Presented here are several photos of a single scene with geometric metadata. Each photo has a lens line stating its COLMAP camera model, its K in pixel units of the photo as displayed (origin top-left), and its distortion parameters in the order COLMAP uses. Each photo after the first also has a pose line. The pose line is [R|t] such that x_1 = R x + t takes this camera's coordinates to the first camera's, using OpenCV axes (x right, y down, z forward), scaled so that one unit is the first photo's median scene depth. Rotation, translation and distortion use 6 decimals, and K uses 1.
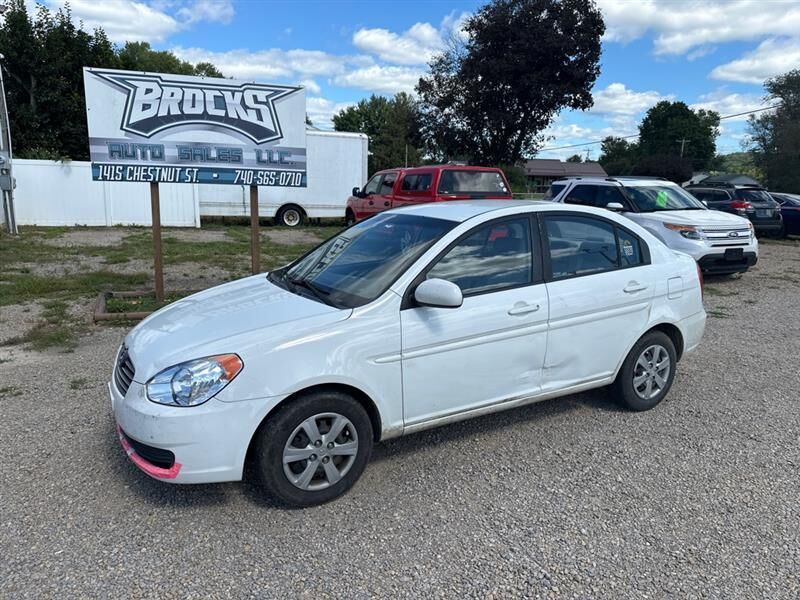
lens RADIAL K [[567.6, 0, 400.0], [0, 567.6, 300.0], [0, 0, 1]] dist [0.002895, -0.007228]
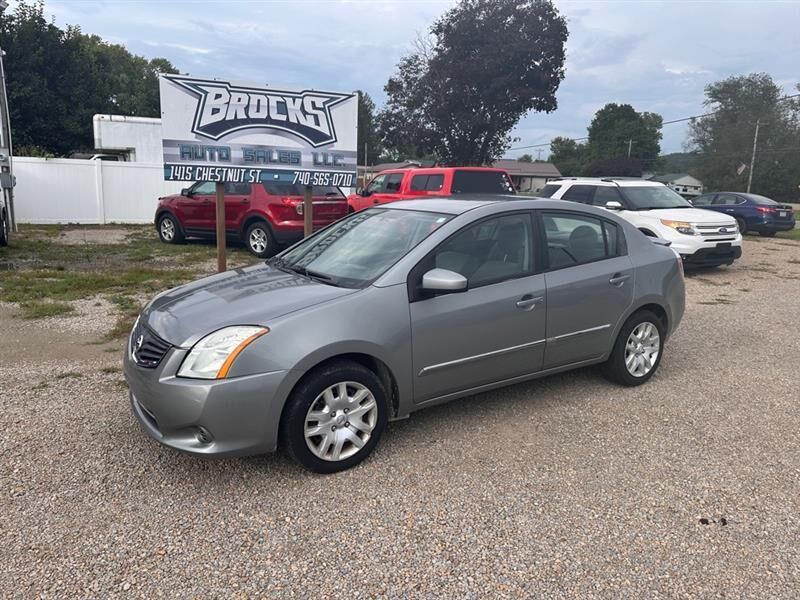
lens RADIAL K [[563.9, 0, 398.0], [0, 563.9, 298.5], [0, 0, 1]] dist [0.020124, -0.025980]
pose [[0.996803, -0.012046, 0.078983, -0.180058], [0.011933, 0.999927, 0.001895, 0.010730], [-0.079000, -0.000947, 0.996874, -0.074400]]
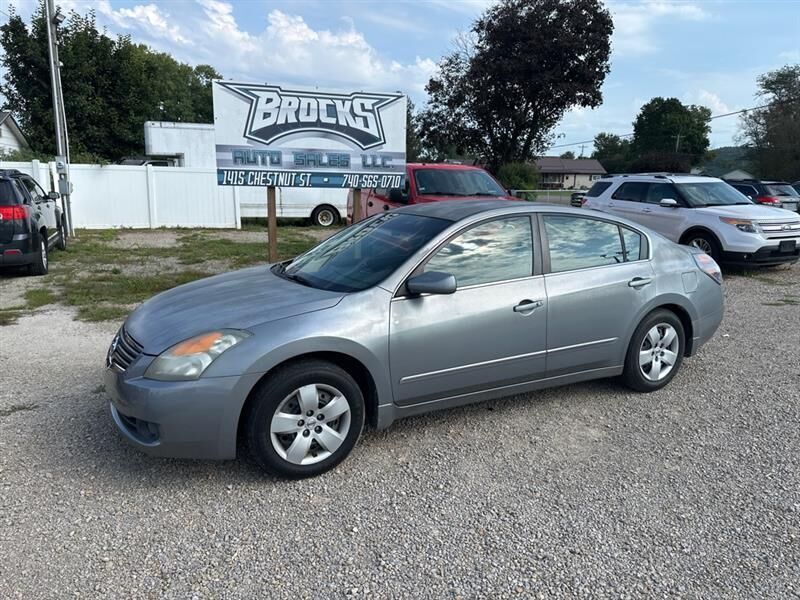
lens RADIAL K [[563.5, 0, 401.1], [0, 563.5, 300.4], [0, 0, 1]] dist [0.030381, -0.043040]
pose [[0.999764, -0.015978, 0.014748, -0.198964], [0.015921, 0.999865, 0.003983, 0.006741], [-0.014810, -0.003747, 0.999883, -0.065080]]
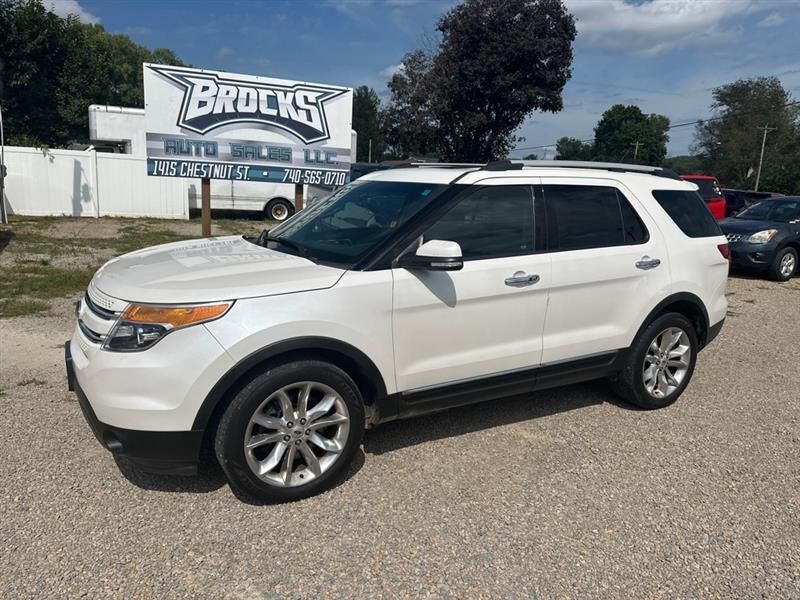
lens RADIAL K [[566.4, 0, 400.0], [0, 566.4, 300.0], [0, 0, 1]] dist [0.013148, -0.024057]
pose [[0.996835, 0.008767, 0.079010, -0.158957], [-0.009512, 0.999914, 0.009052, -0.002734], [-0.078924, -0.009775, 0.996833, -0.038472]]
